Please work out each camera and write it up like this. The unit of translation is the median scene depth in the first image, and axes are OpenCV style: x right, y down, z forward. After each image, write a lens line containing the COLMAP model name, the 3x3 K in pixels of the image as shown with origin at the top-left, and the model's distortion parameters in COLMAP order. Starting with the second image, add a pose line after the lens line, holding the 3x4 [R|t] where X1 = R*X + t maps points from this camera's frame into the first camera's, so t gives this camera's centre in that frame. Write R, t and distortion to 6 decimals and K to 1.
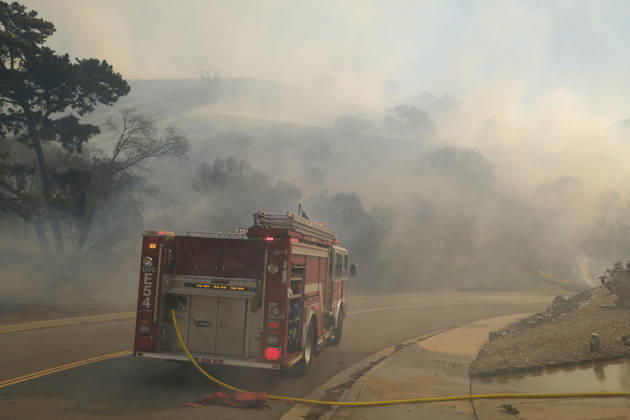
lens RADIAL K [[634.9, 0, 315.0], [0, 634.9, 210.0], [0, 0, 1]] dist [-0.014212, -0.002802]
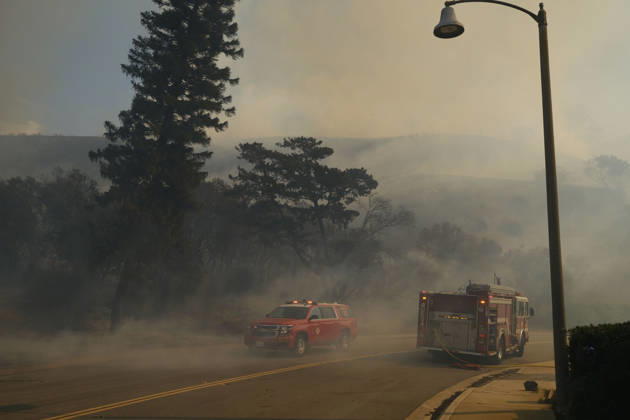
lens RADIAL K [[634.9, 0, 315.0], [0, 634.9, 210.0], [0, 0, 1]] dist [-0.014212, -0.002802]
pose [[0.950222, -0.023856, -0.310660, 0.053163], [0.005129, 0.998127, -0.060958, -0.082718], [0.311533, 0.056331, 0.948564, -0.874611]]
